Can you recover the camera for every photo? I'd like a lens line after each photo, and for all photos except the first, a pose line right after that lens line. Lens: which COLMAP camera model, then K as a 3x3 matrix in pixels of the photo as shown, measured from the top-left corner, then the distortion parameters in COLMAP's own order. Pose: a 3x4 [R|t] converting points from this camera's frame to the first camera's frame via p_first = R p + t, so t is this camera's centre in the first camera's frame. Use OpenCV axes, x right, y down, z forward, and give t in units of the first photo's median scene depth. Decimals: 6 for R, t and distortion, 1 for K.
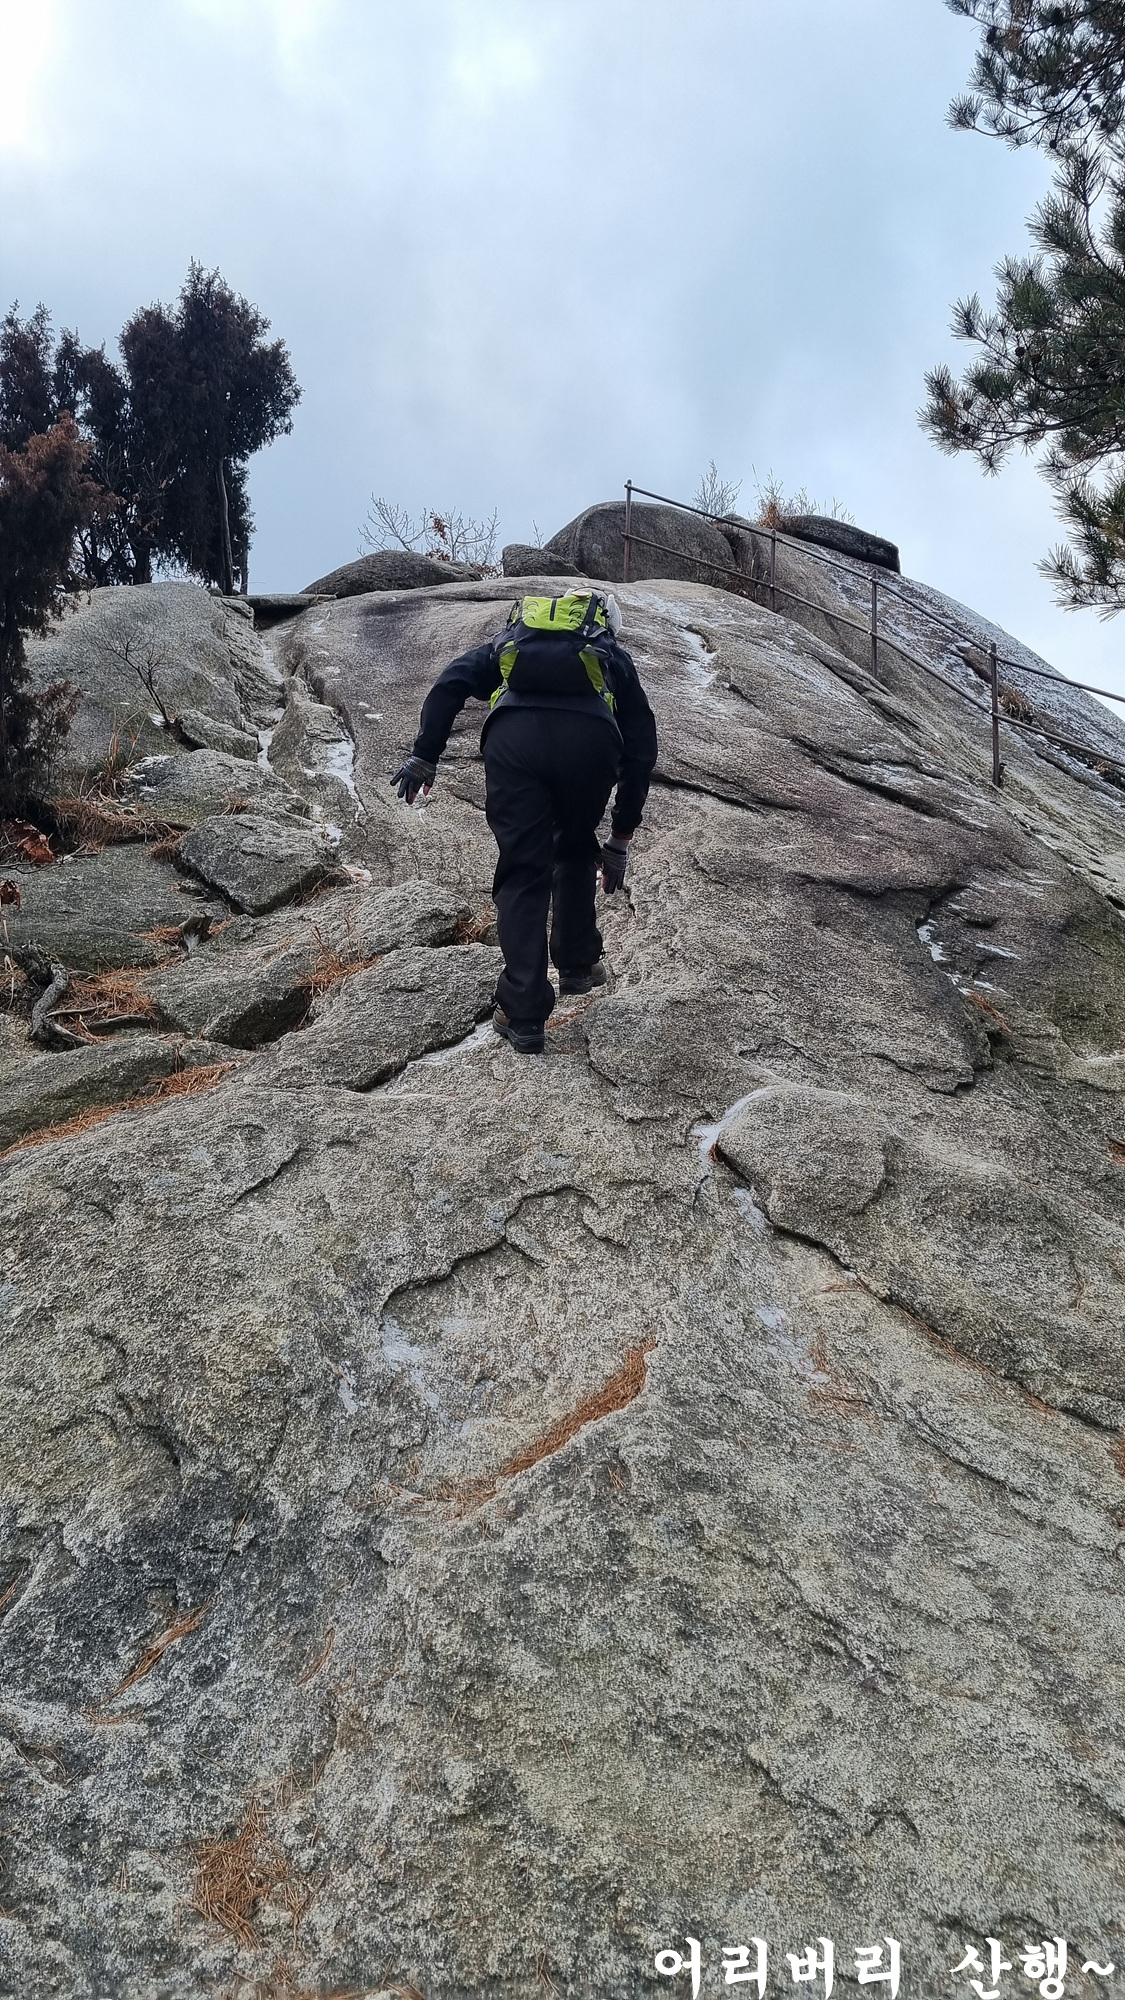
lens RADIAL K [[1510.7, 0, 562.5], [0, 1510.7, 1000.0], [0, 0, 1]] dist [0.055866, -0.035960]
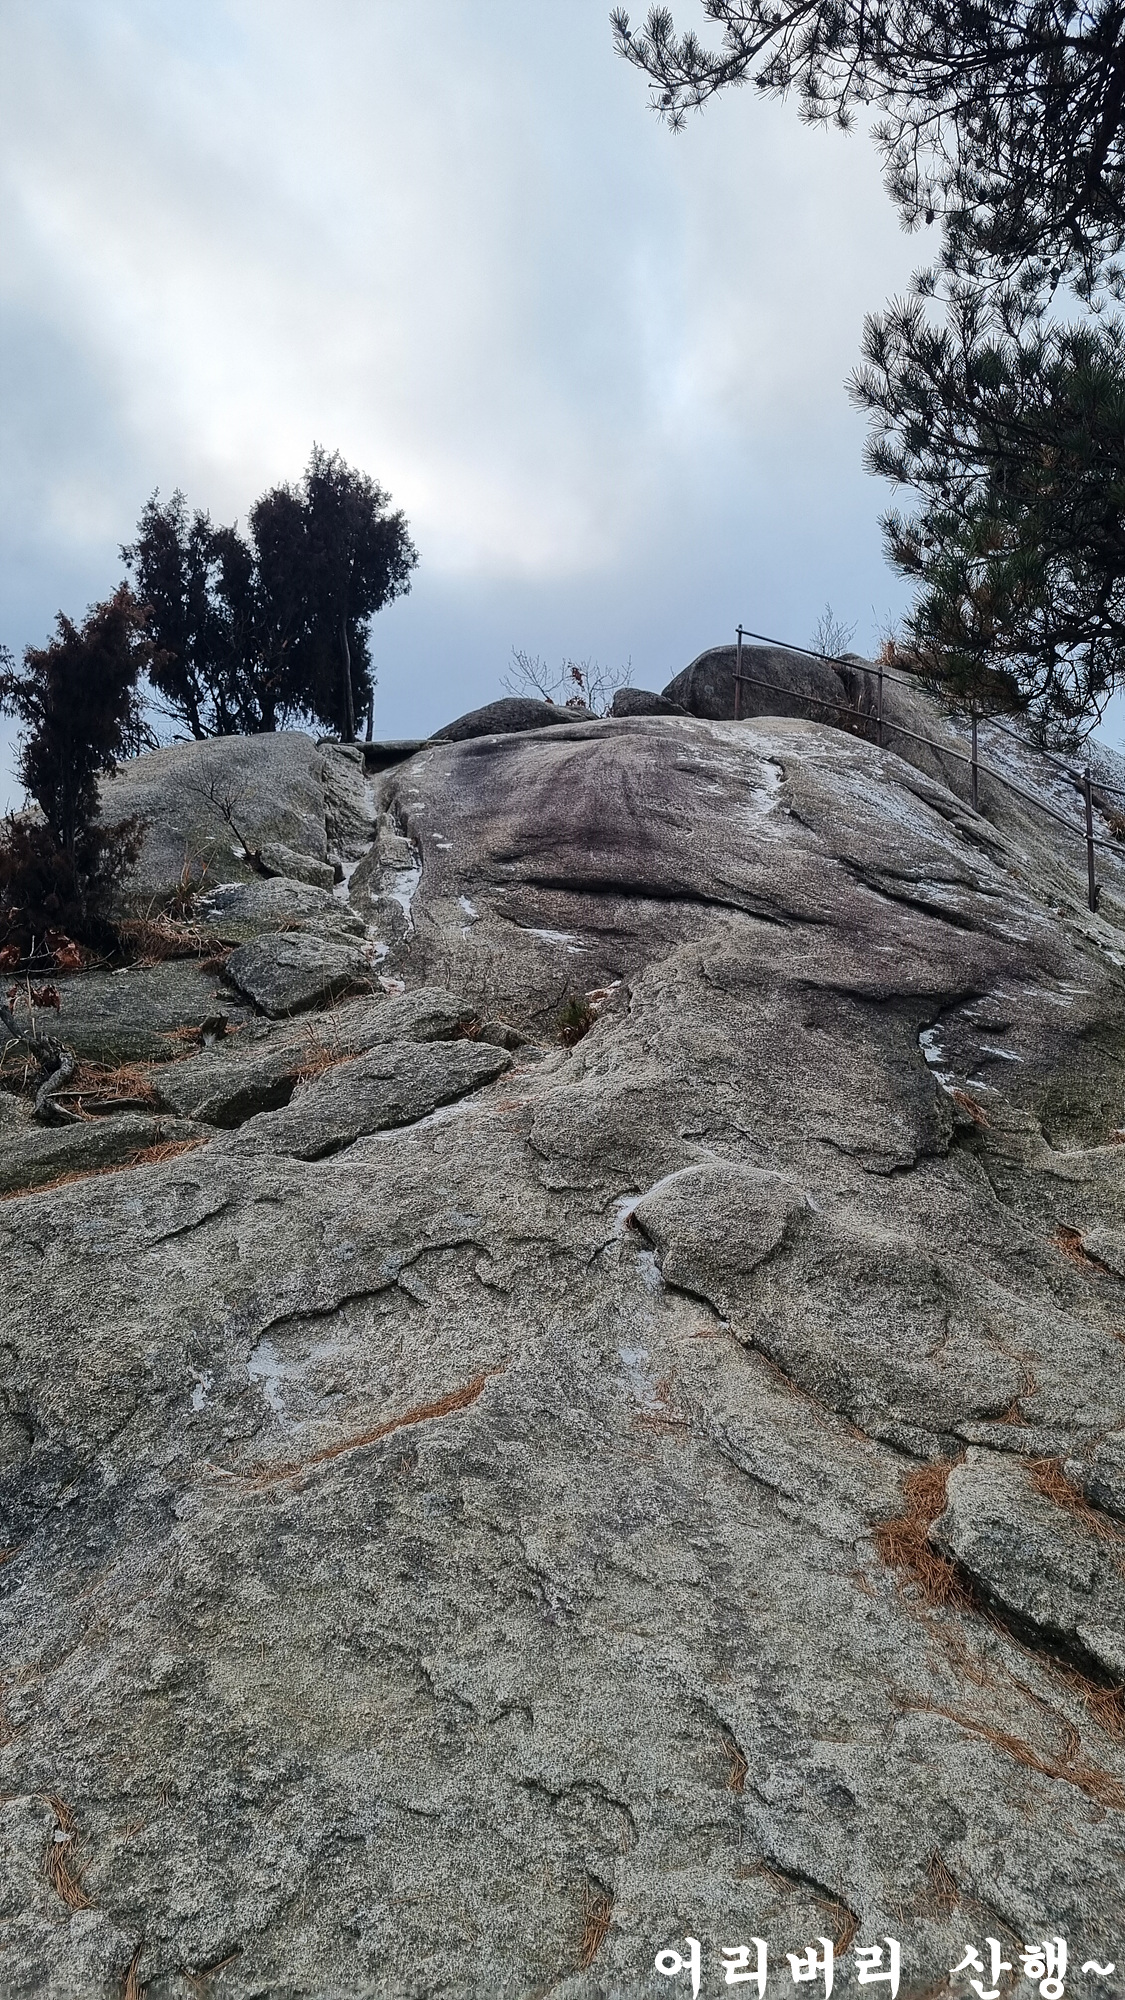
lens RADIAL K [[1510.7, 0, 562.5], [0, 1510.7, 1000.0], [0, 0, 1]] dist [0.055866, -0.035960]
pose [[0.994410, -0.008560, -0.105243, 0.145792], [-0.001027, 0.995878, -0.090702, 0.037023], [0.105586, 0.090303, 0.990301, -0.080002]]
